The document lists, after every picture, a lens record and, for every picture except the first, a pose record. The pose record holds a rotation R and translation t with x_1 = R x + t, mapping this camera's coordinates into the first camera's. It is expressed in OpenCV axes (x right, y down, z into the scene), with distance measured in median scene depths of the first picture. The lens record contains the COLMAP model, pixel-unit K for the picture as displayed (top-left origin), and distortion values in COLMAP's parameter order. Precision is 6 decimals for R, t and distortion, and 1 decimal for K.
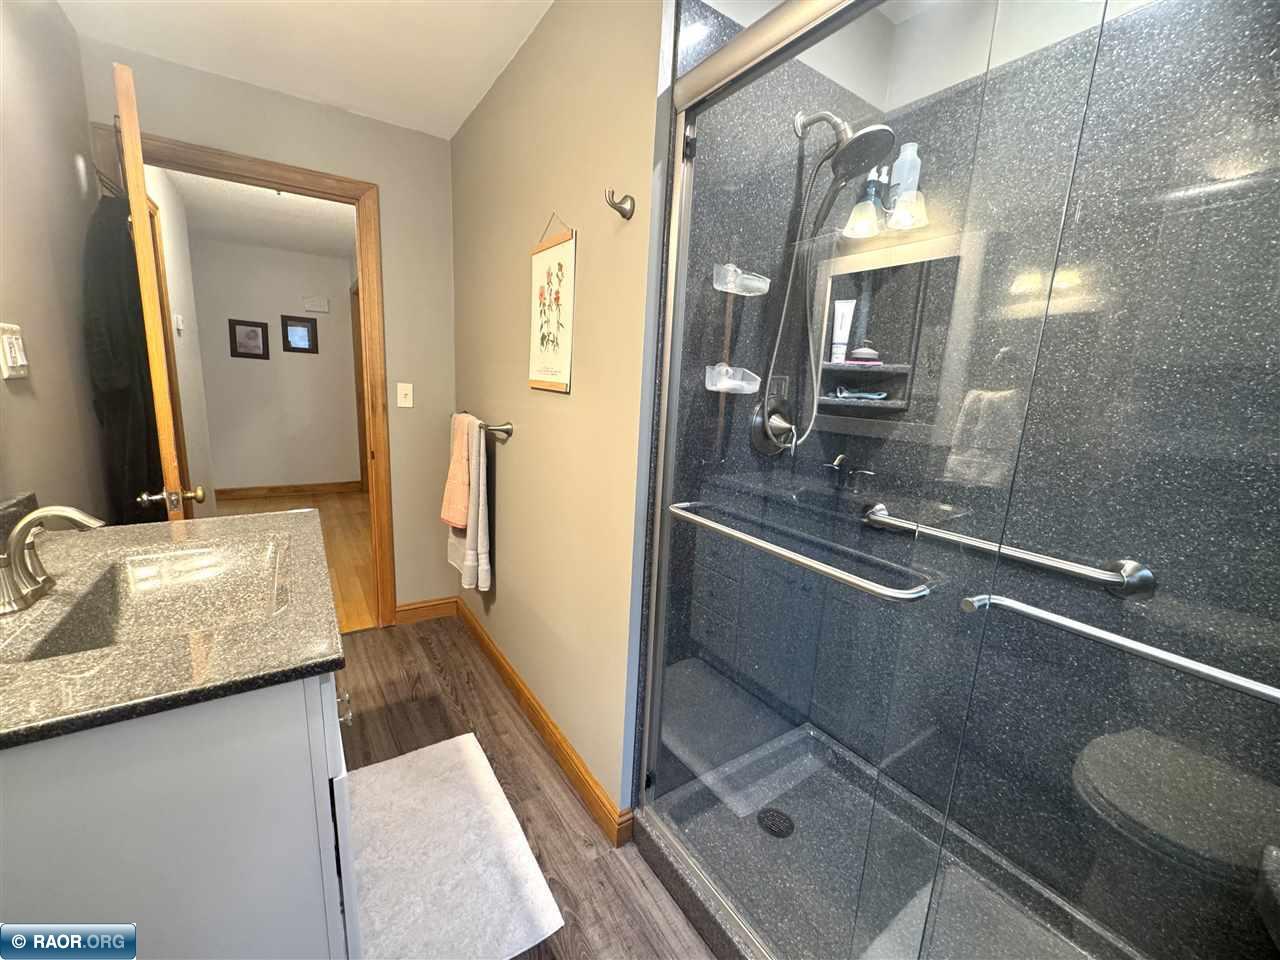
lens RADIAL K [[514.0, 0, 641.4], [0, 514.0, 480.4], [0, 0, 1]] dist [0.000947, 0.000517]
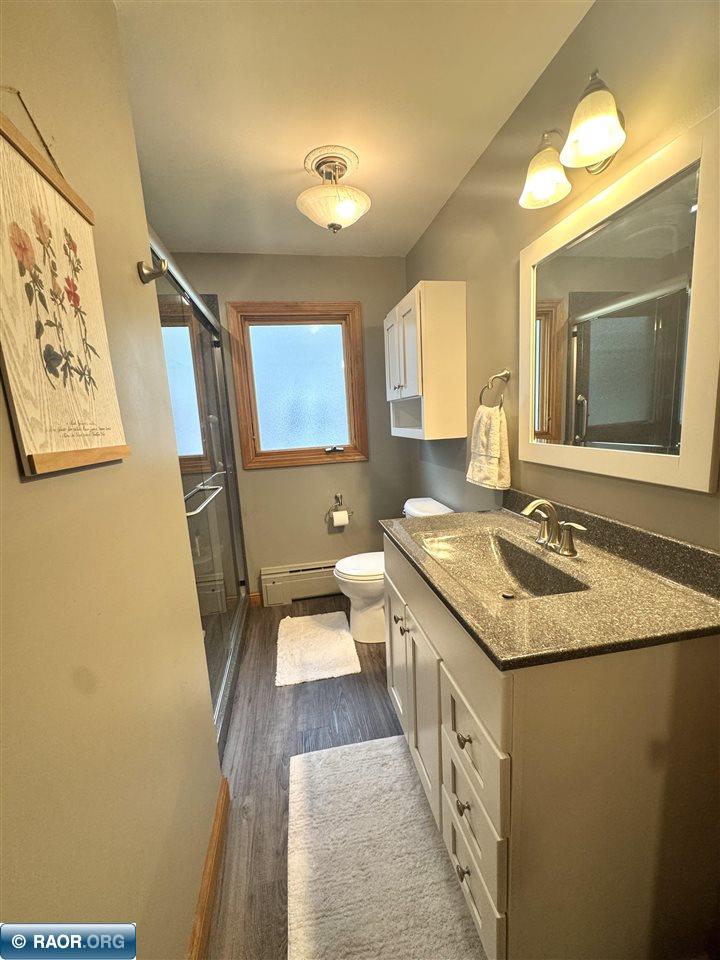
lens RADIAL K [[385.5, 0, 360.5], [0, 385.5, 479.3], [0, 0, 1]] dist [0.000947, 0.000517]
pose [[-0.915962, -0.067163, 0.395605, -0.612418], [0.083645, 0.932276, 0.351944, -0.291106], [-0.392451, 0.355458, -0.848311, 1.293492]]
